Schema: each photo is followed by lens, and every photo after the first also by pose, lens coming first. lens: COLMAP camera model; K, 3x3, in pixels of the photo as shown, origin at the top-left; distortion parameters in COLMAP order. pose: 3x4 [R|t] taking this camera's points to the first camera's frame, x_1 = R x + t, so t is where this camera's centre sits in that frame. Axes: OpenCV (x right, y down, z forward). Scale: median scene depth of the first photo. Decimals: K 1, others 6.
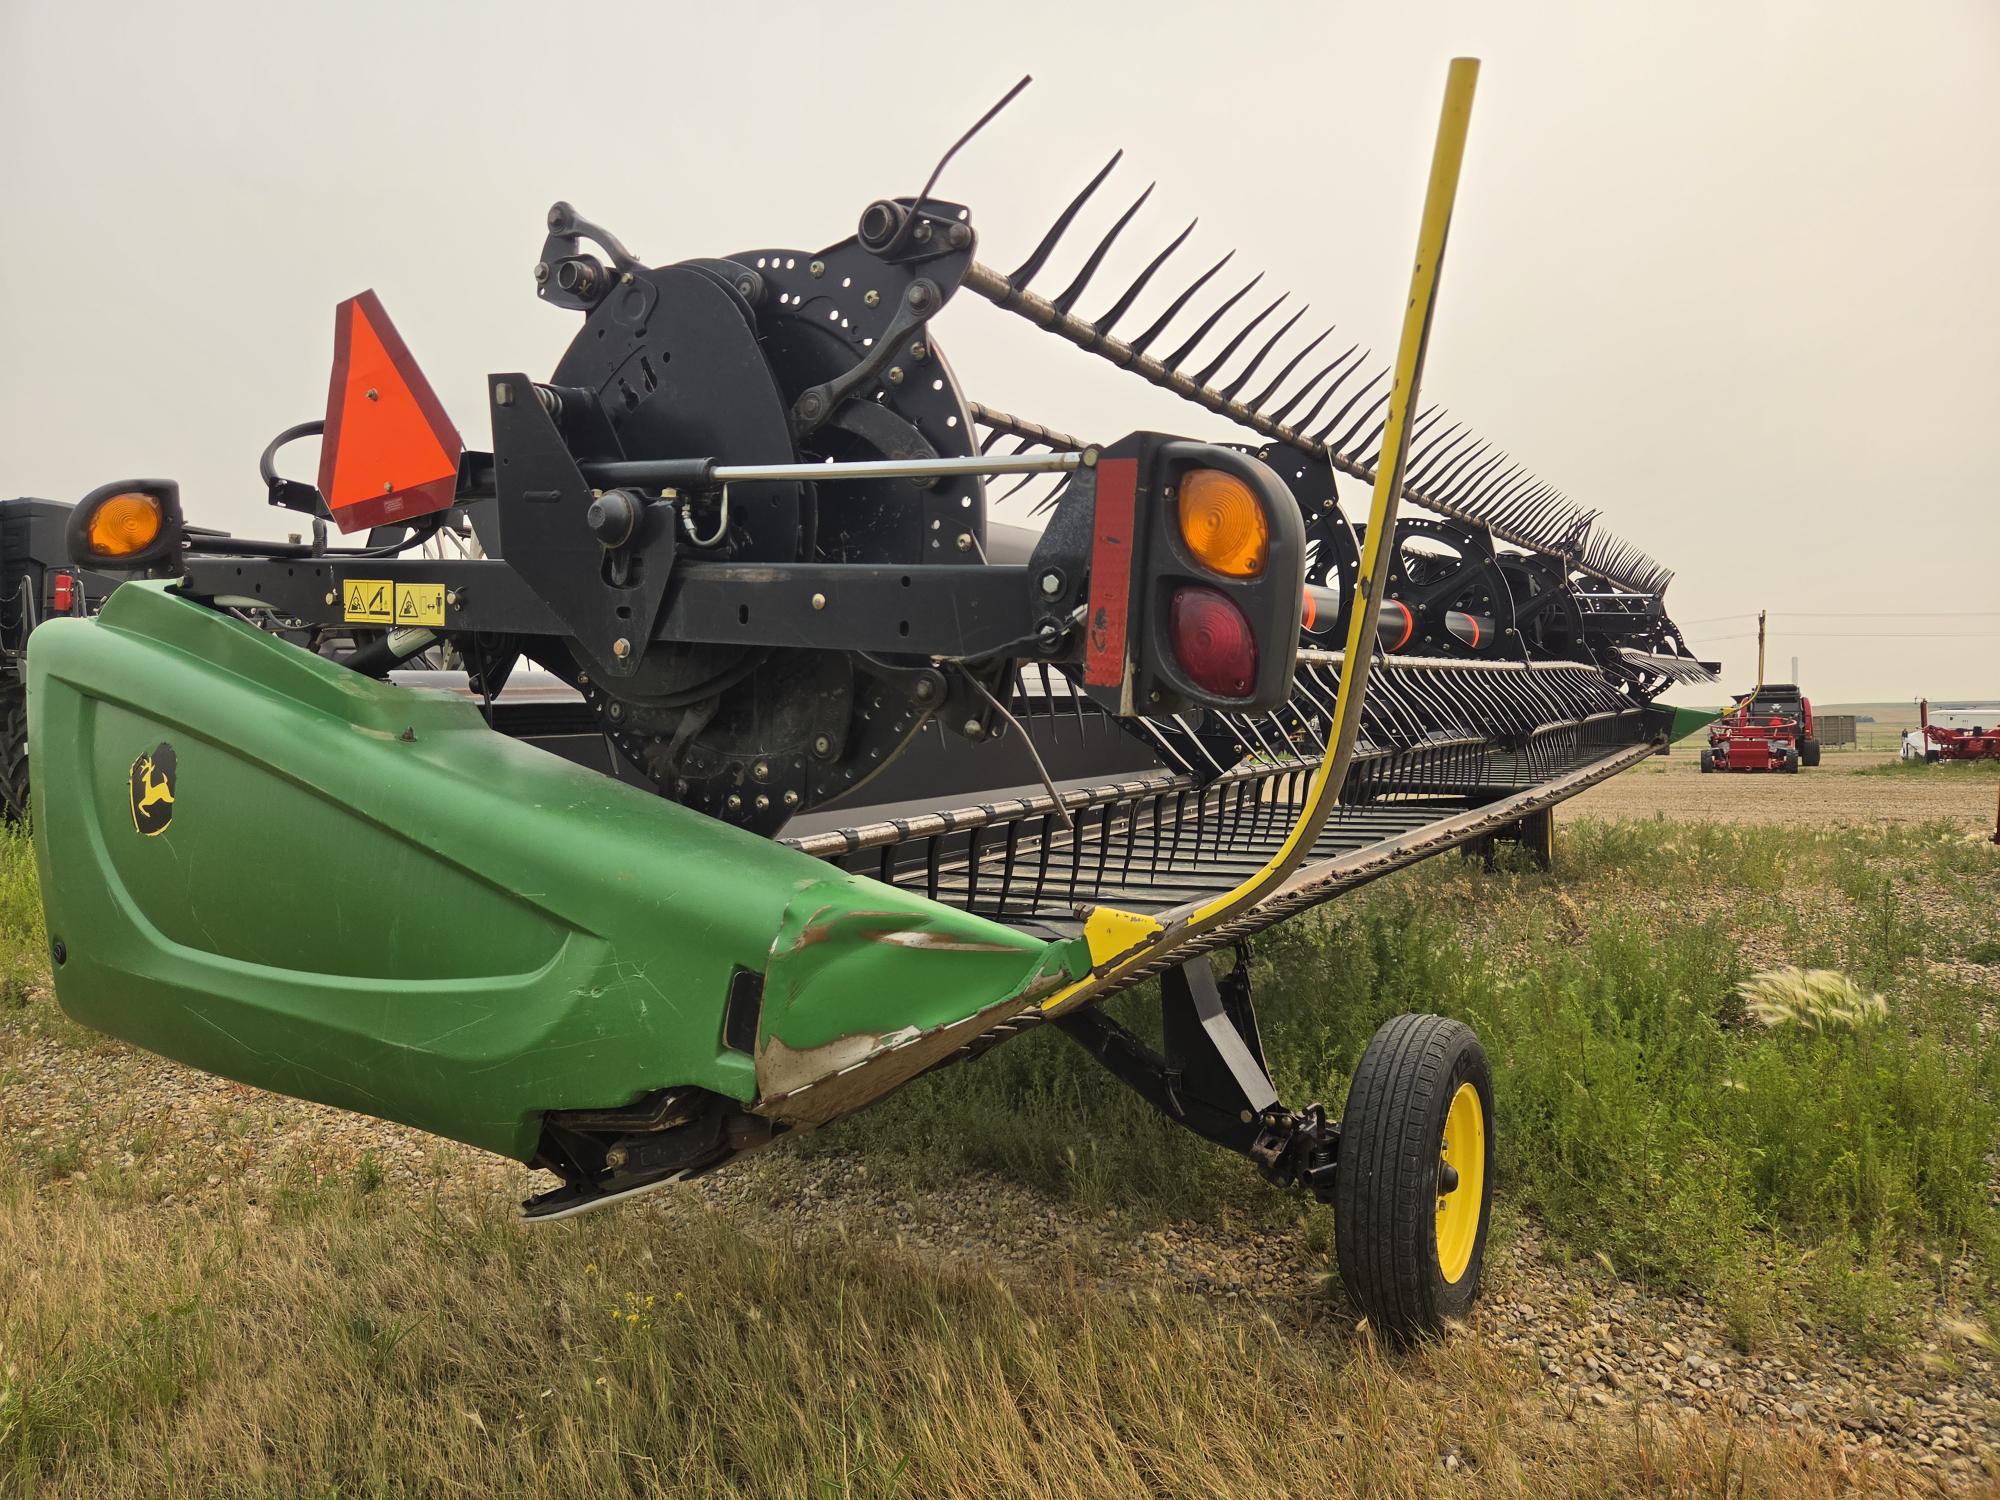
lens RADIAL K [[1346.7, 0, 1000.0], [0, 1346.7, 750.0], [0, 0, 1]] dist [0.041121, -0.002022]
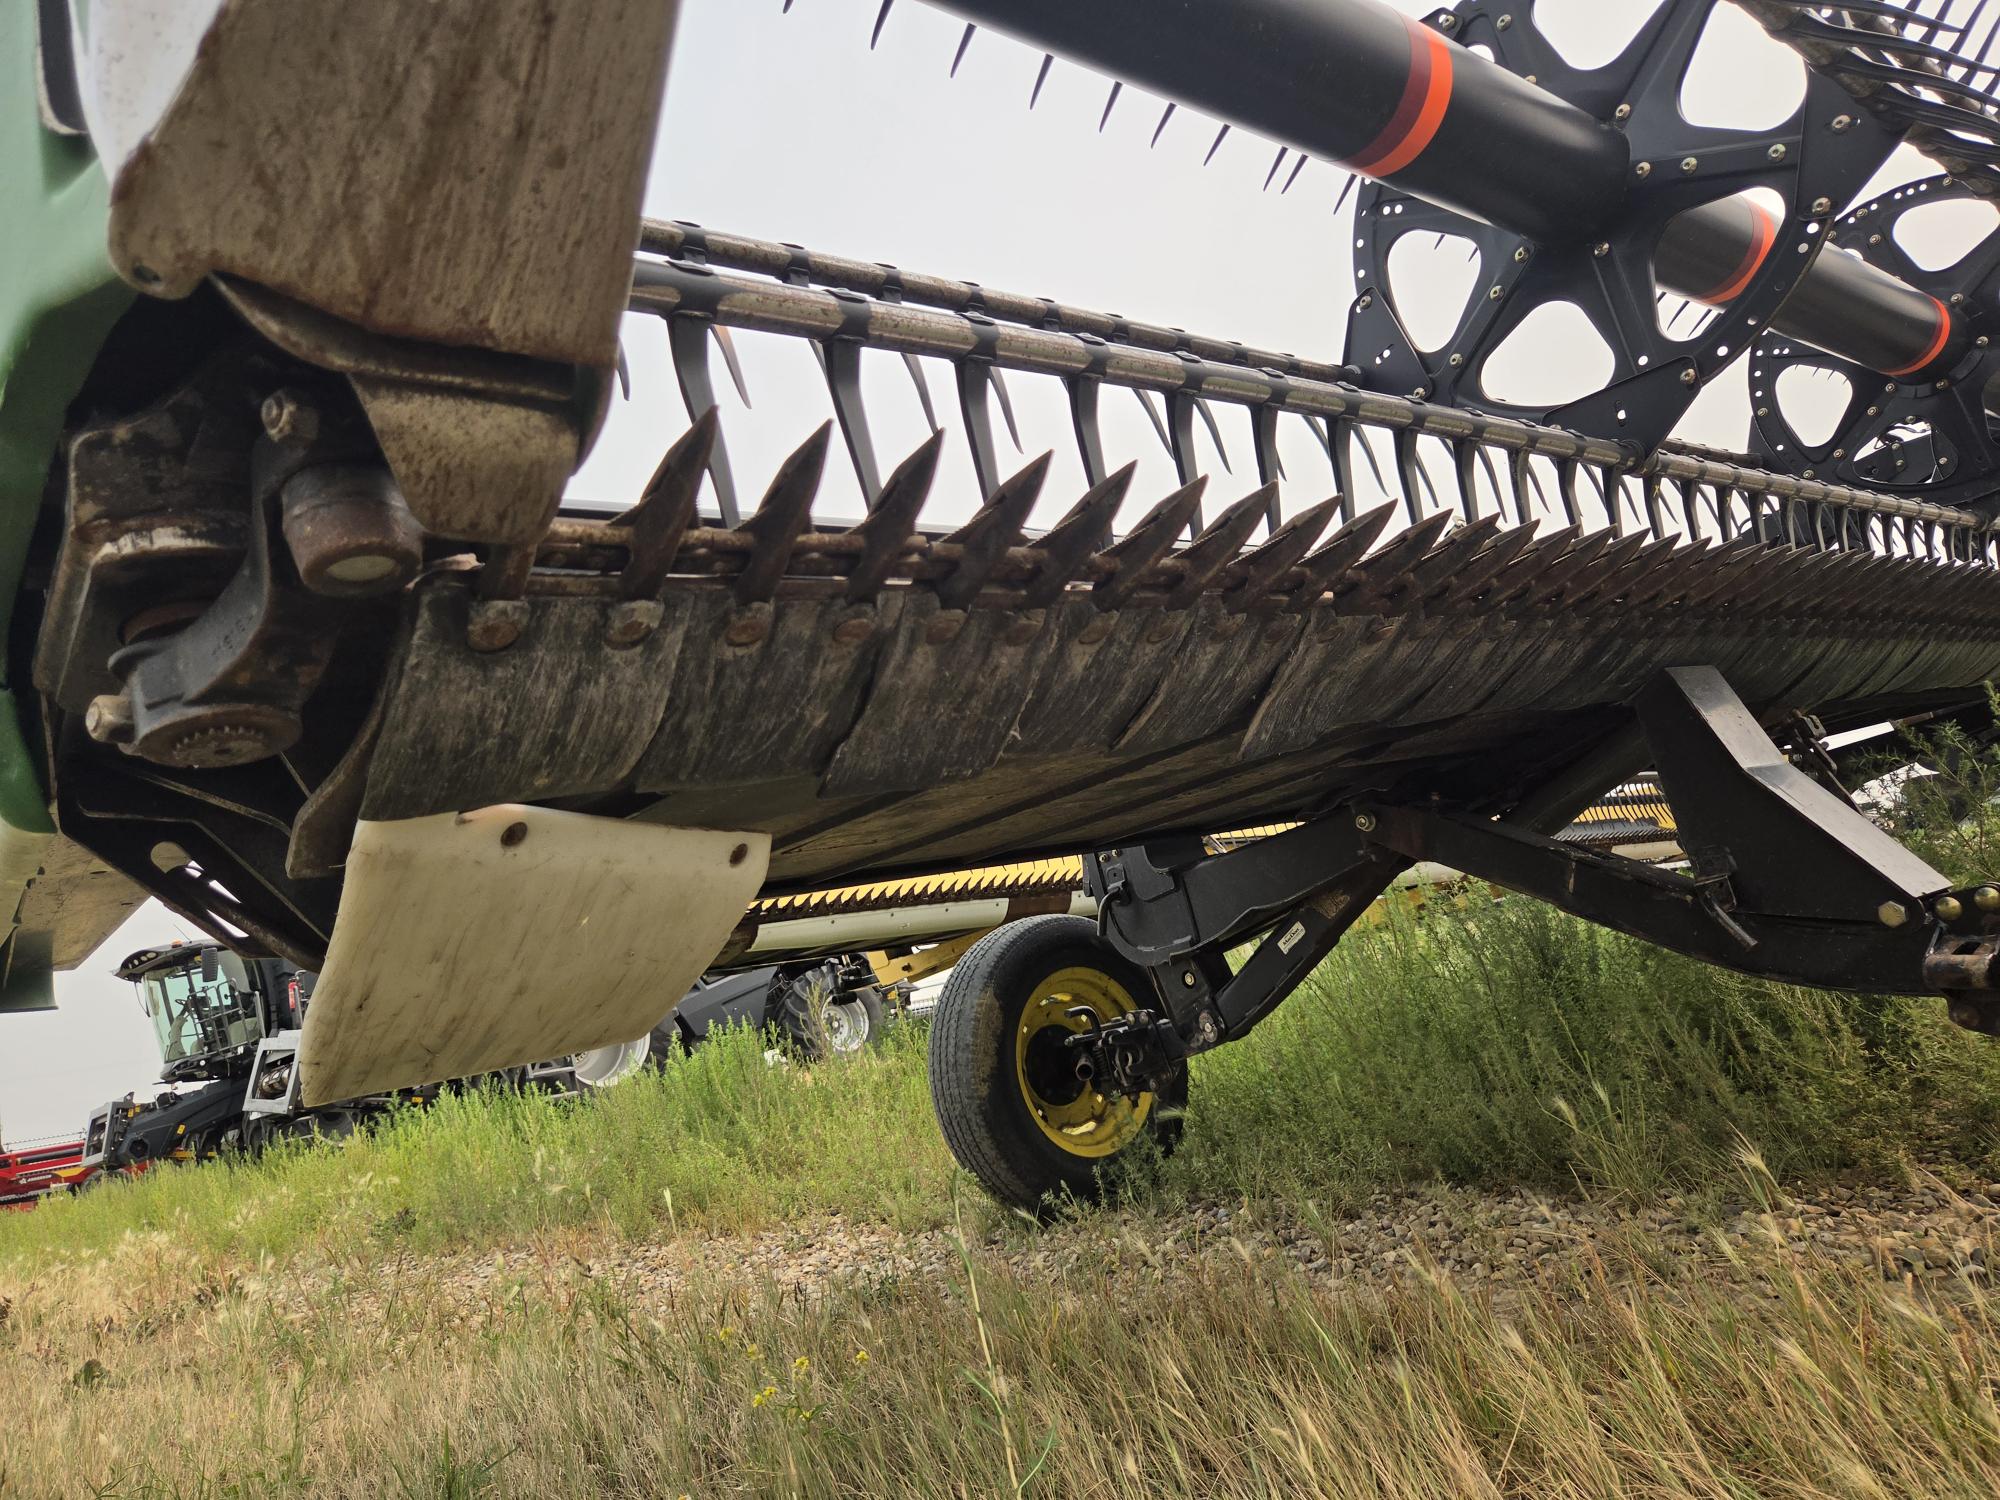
lens RADIAL K [[1346.7, 0, 1000.0], [0, 1346.7, 750.0], [0, 0, 1]] dist [0.041121, -0.002022]
pose [[0.925781, -0.240094, -0.292033, 0.035623], [0.188759, 0.962831, -0.193200, 0.227328], [0.327565, 0.123737, 0.936691, 0.372032]]
